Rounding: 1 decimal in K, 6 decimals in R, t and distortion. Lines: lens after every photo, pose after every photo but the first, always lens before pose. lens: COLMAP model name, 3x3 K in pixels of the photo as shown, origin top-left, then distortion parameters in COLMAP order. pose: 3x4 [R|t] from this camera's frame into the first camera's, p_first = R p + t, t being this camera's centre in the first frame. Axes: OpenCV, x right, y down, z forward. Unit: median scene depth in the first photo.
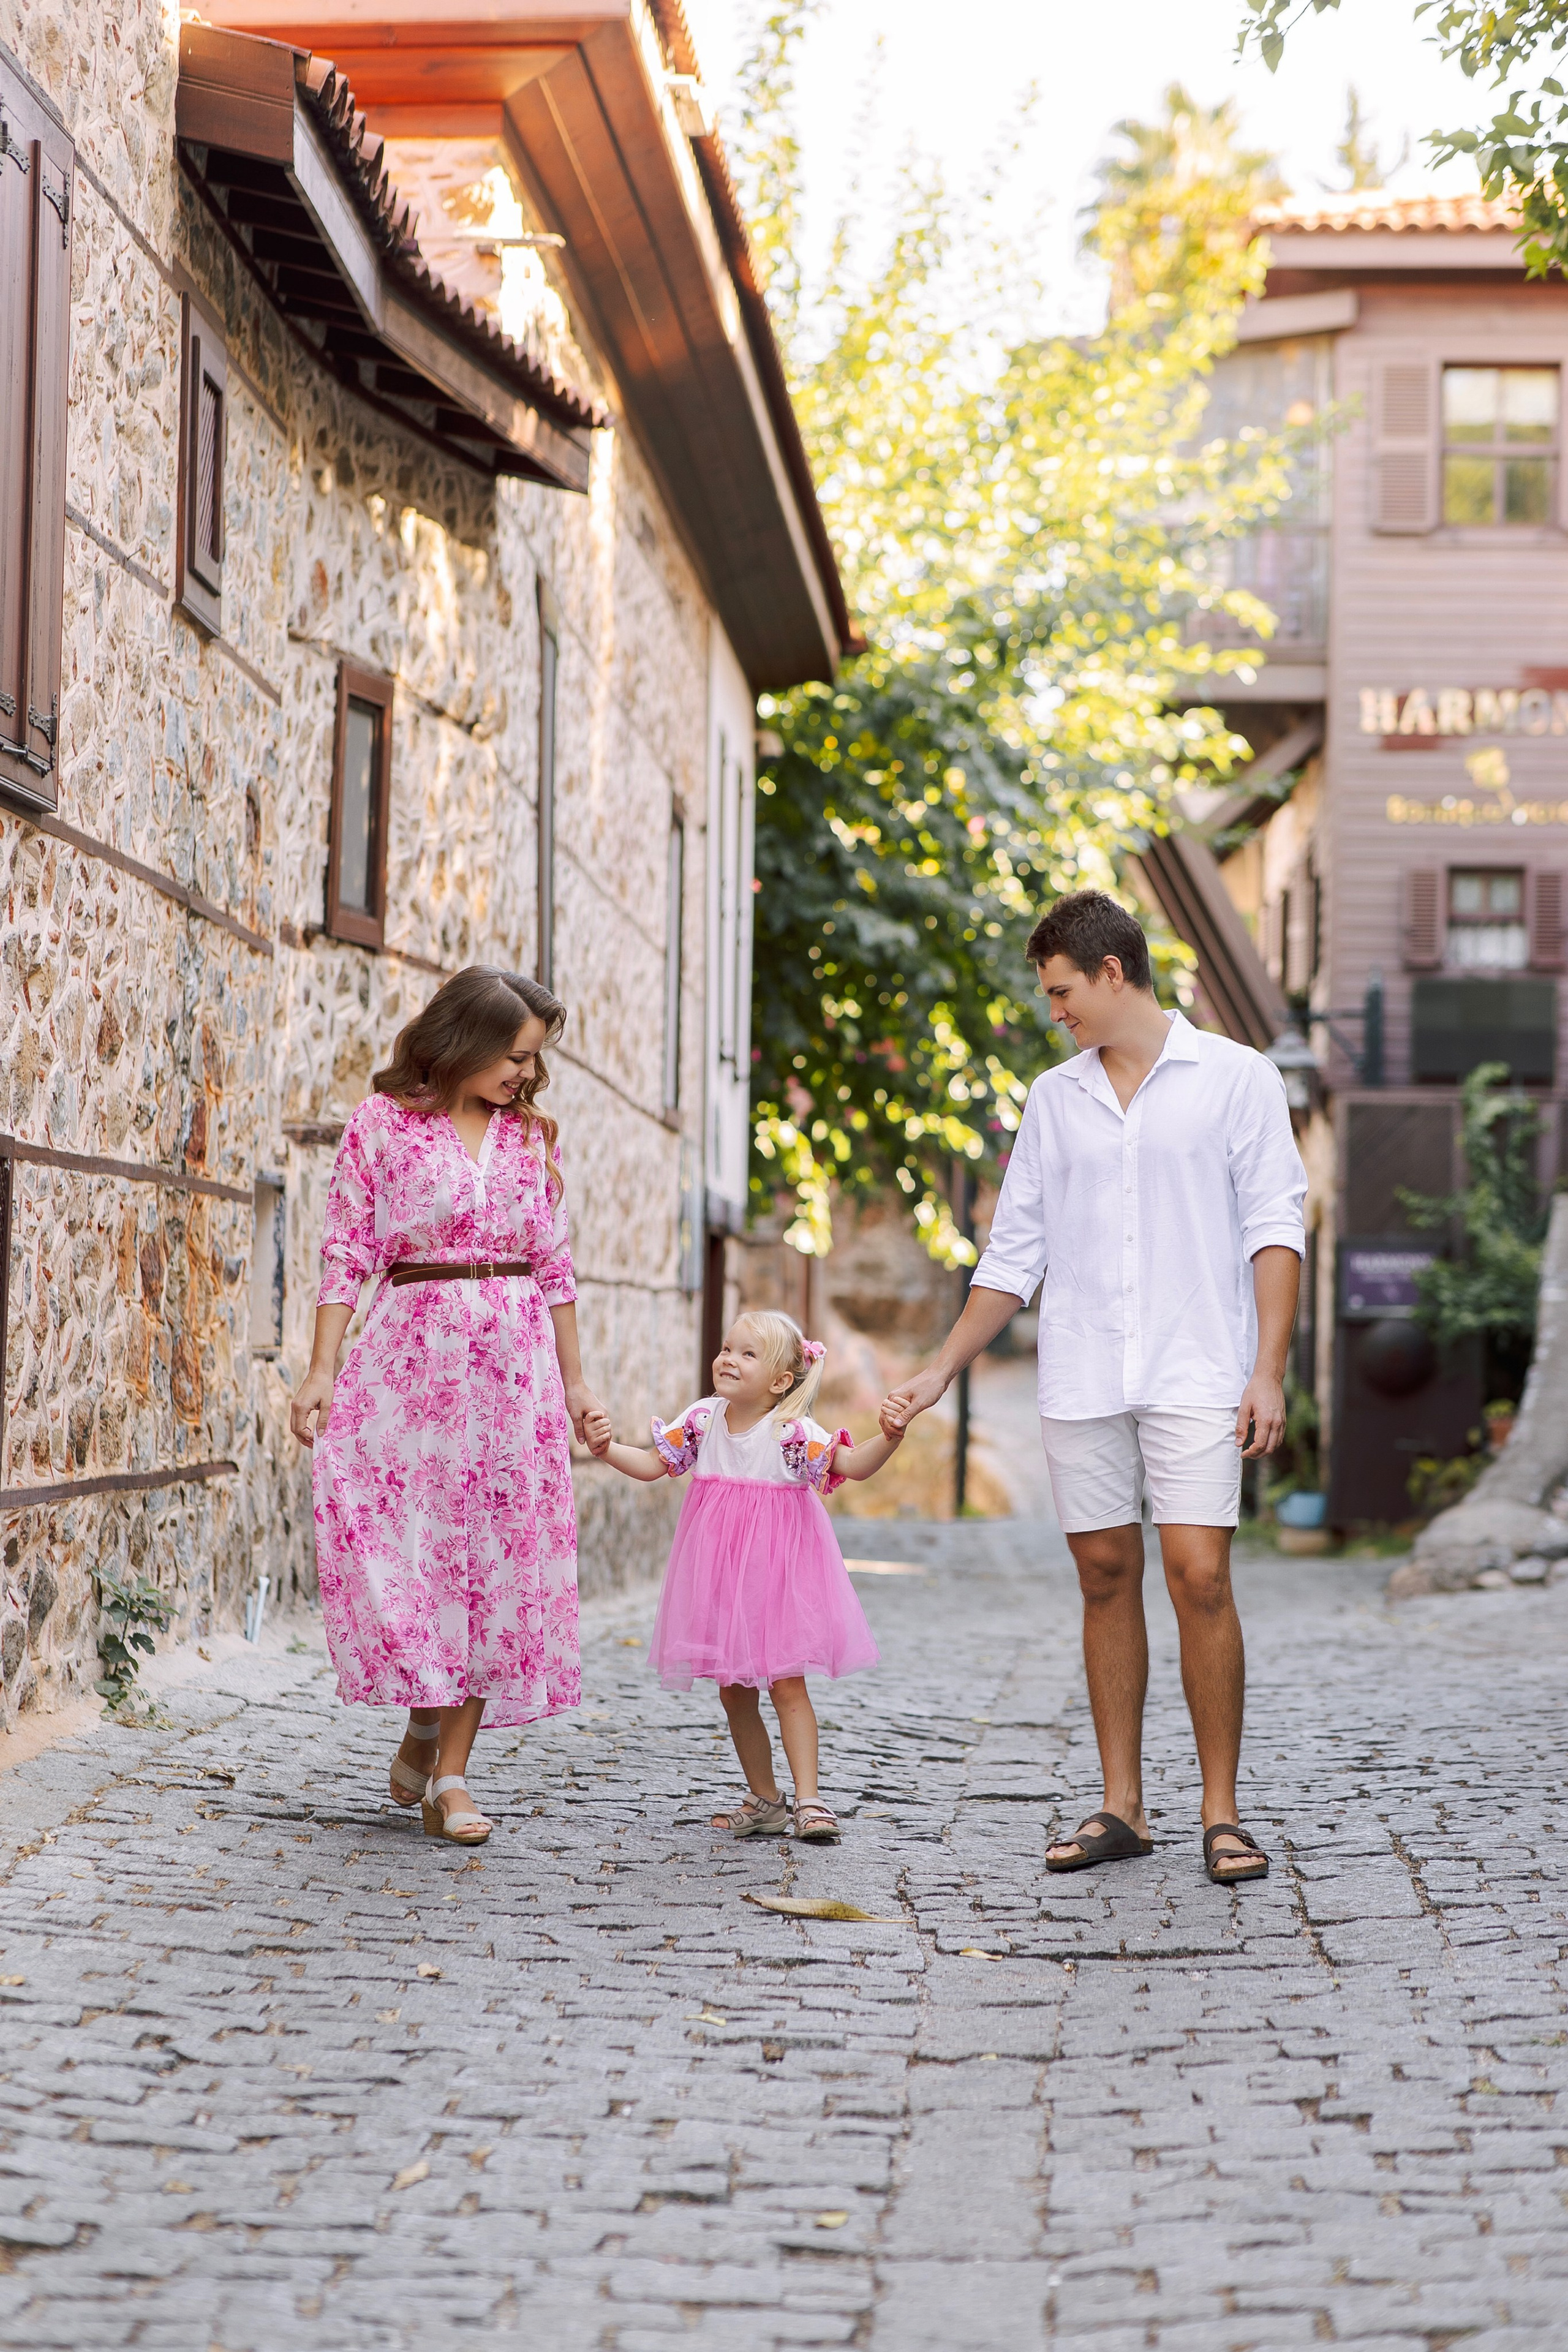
lens RADIAL K [[5733.6, 0, 685.6], [0, 5733.6, 1164.5], [0, 0, 1]] dist [0.083124, 0.824179]
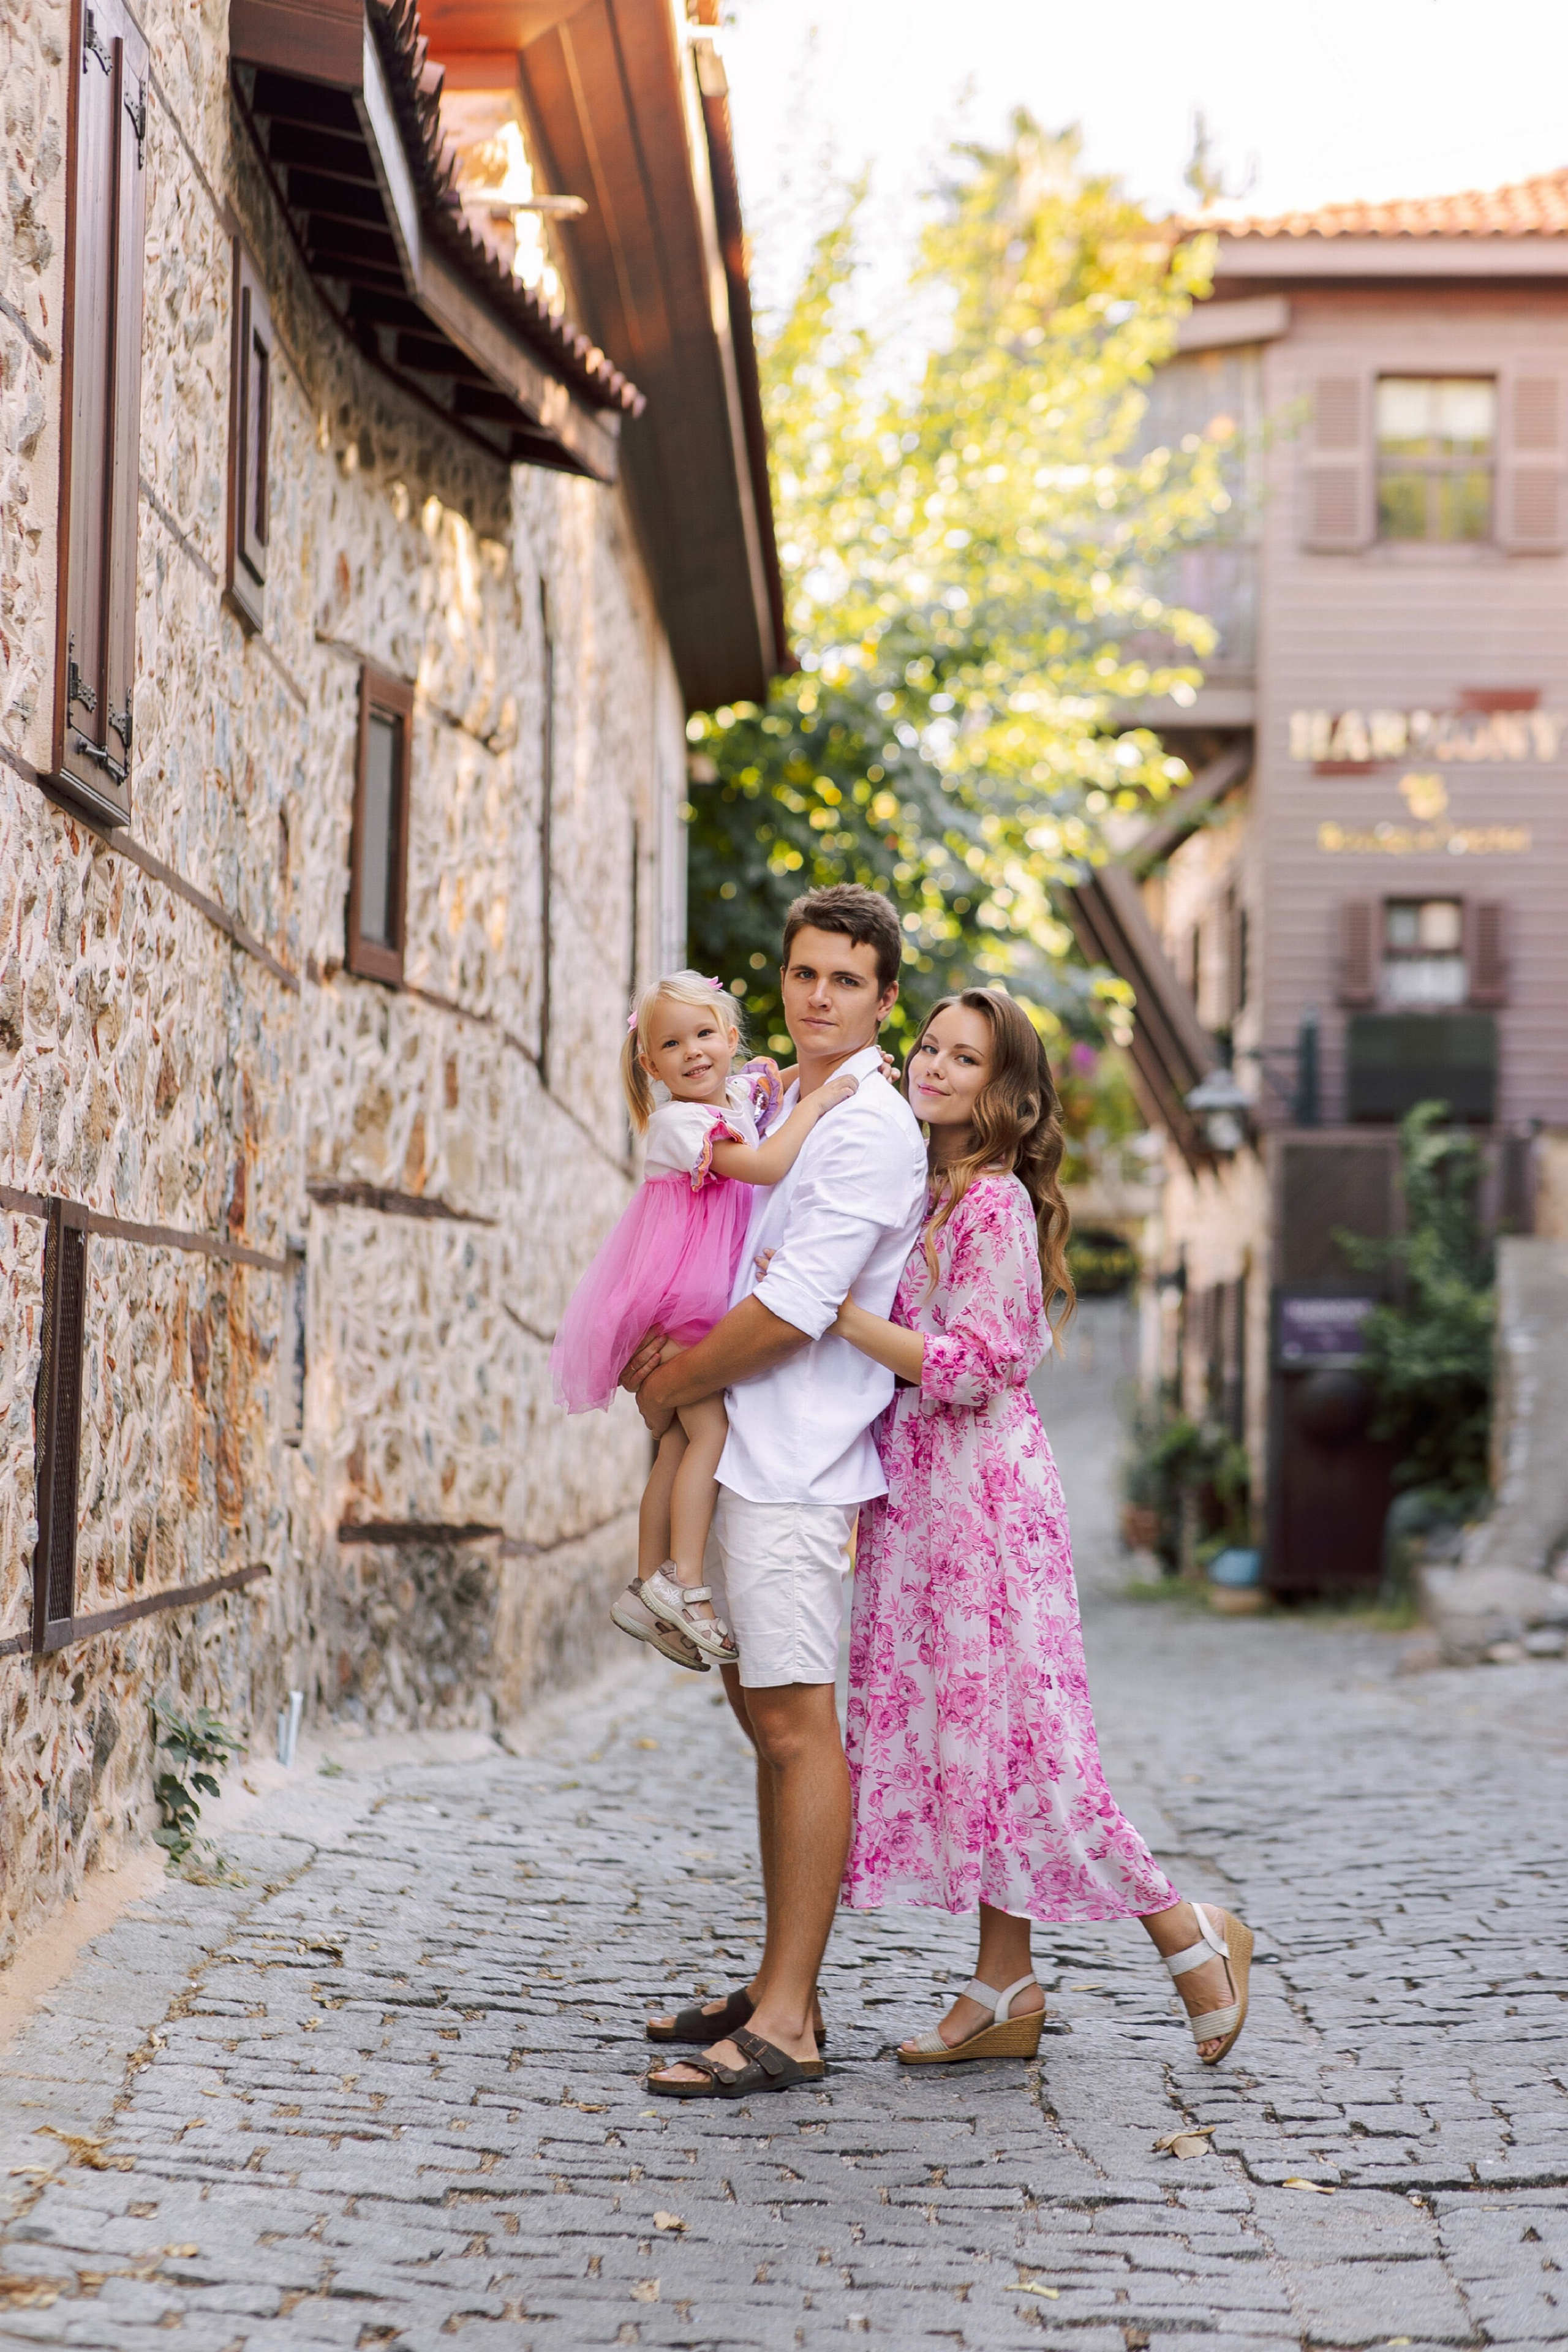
lens RADIAL K [[5845.7, 0, 740.1], [0, 5845.7, 1186.1], [0, 0, 1]] dist [0.059620, 0.405608]
pose [[0.999349, -0.004543, 0.035796, -0.035268], [0.004660, 0.999984, -0.003173, -0.003161], [-0.035781, 0.003338, 0.999354, 0.087369]]
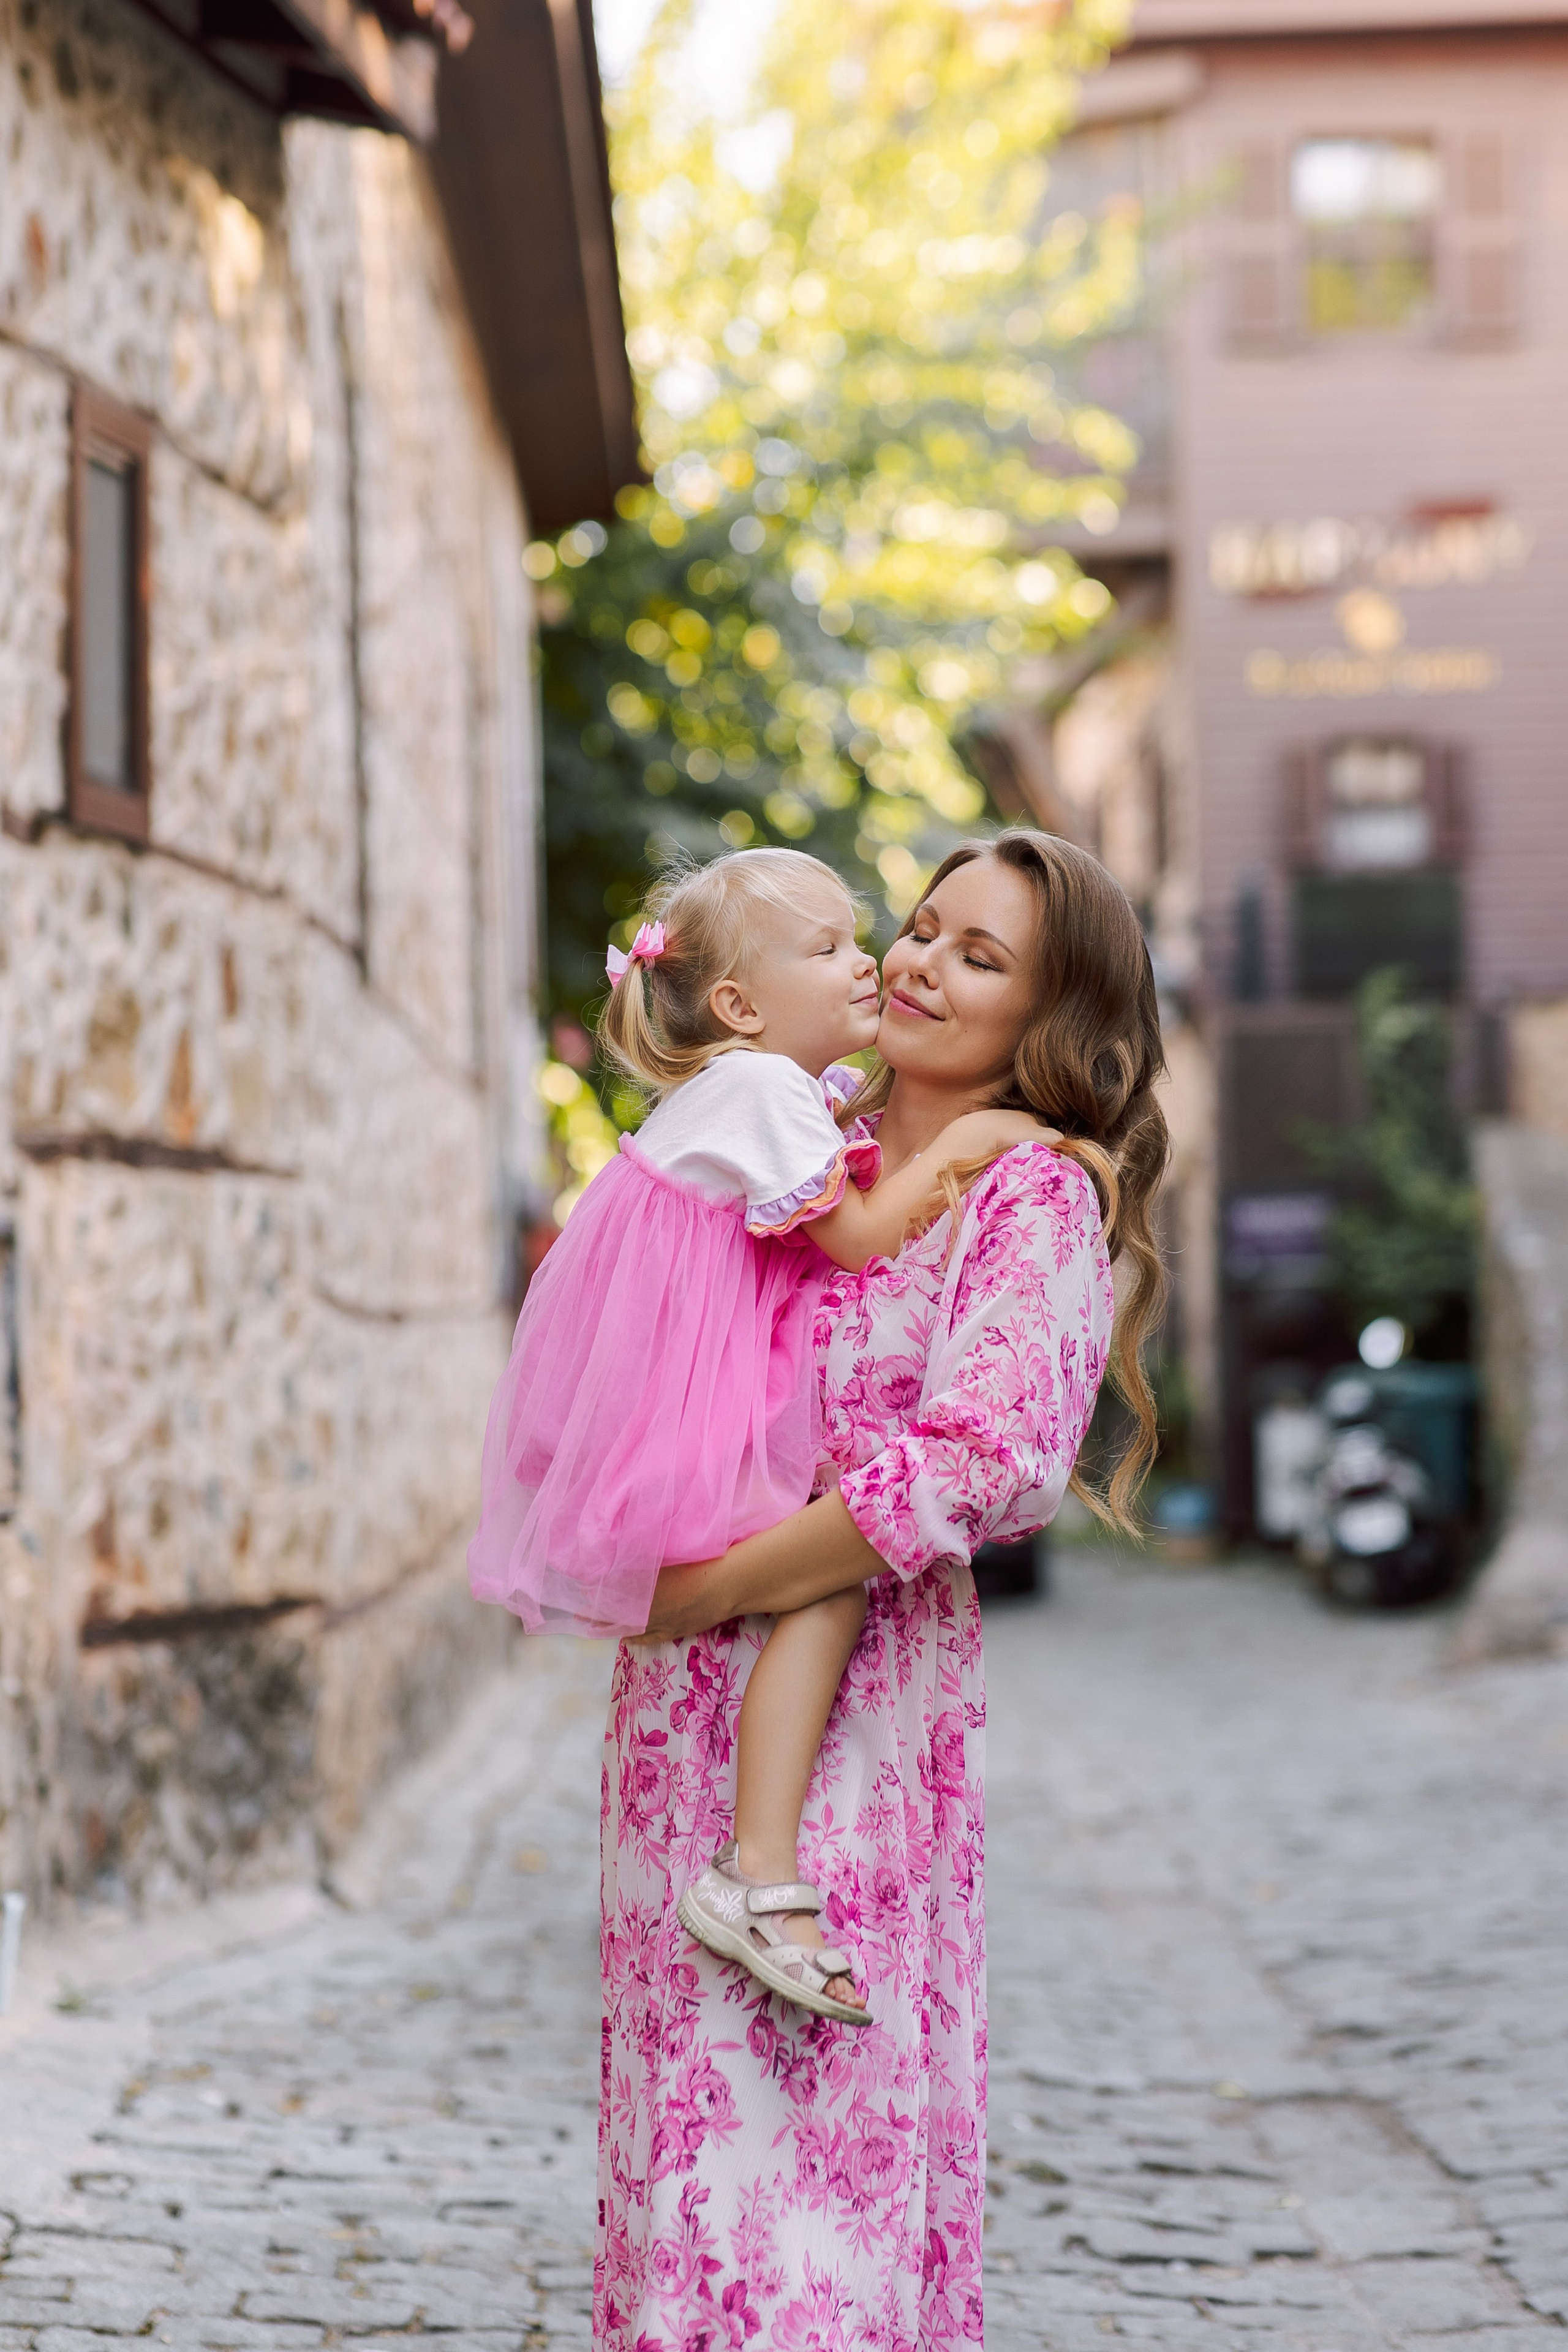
lens RADIAL K [[6200.1, 0, 784.0], [0, 6200.1, 1176.0], [0, 0, 1]] dist [0.174600, 0.314464]
pose [[0.997103, -0.037866, 0.065975, -0.032036], [0.037133, 0.999235, 0.012297, -0.007599], [-0.066391, -0.009812, 0.997745, 0.332977]]
